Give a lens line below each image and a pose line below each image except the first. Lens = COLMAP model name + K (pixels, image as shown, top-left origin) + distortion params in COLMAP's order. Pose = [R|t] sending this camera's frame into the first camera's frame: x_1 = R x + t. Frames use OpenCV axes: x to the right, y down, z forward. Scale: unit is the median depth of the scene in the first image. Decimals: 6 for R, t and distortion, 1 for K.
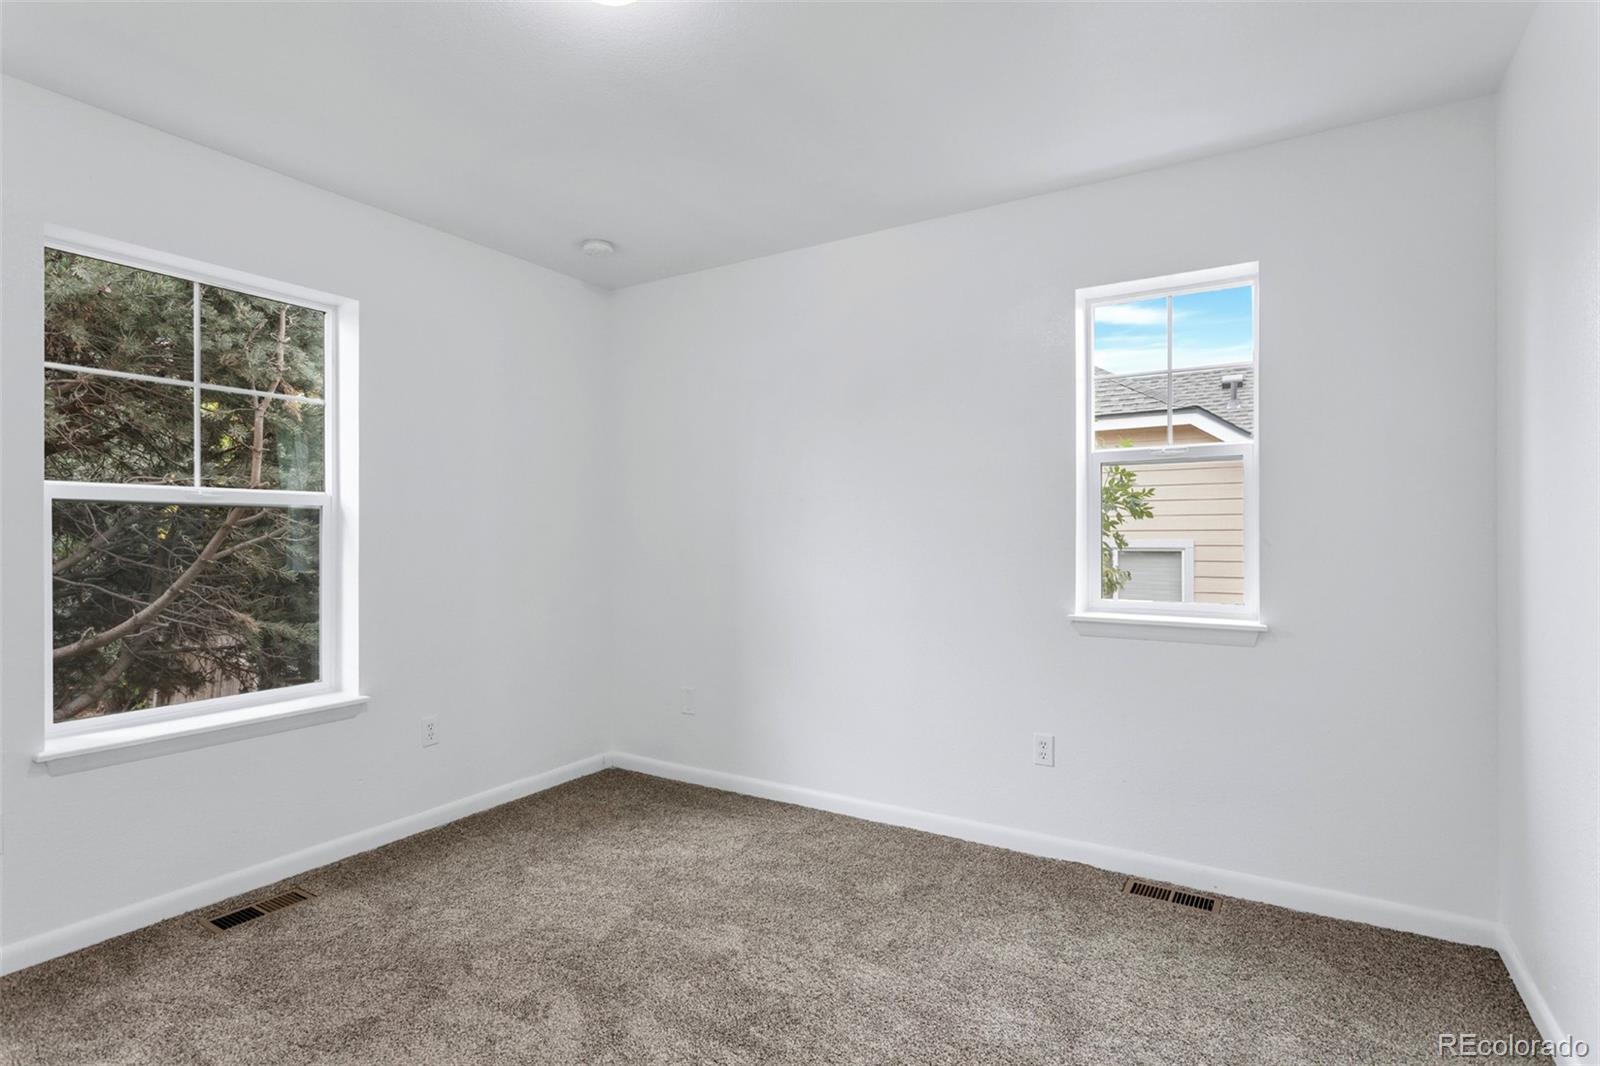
lens RADIAL K [[797.8, 0, 792.9], [0, 797.8, 531.1], [0, 0, 1]] dist [-0.002285, -0.001058]
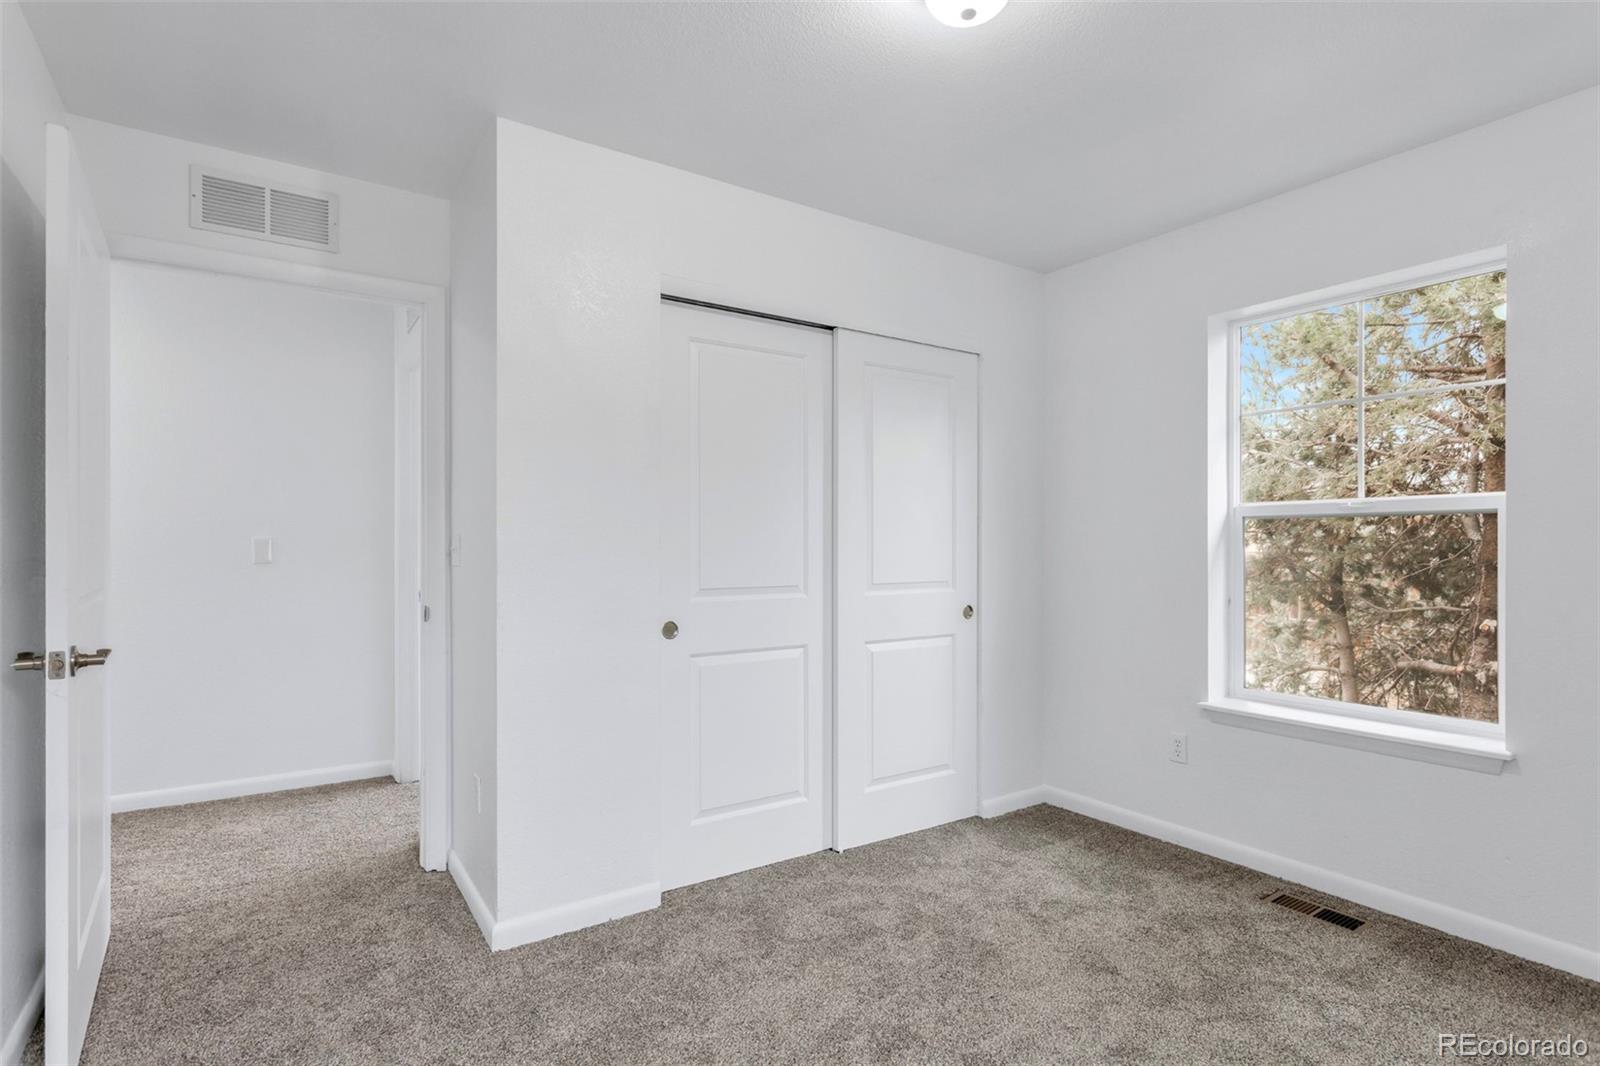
lens RADIAL K [[797.8, 0, 792.9], [0, 797.8, 531.1], [0, 0, 1]] dist [-0.002285, -0.001058]
pose [[-0.413817, -0.011197, -0.910291, 0.557407], [0.002911, 0.999903, -0.013622, 0.001769], [0.910355, -0.008287, -0.413745, 0.844524]]
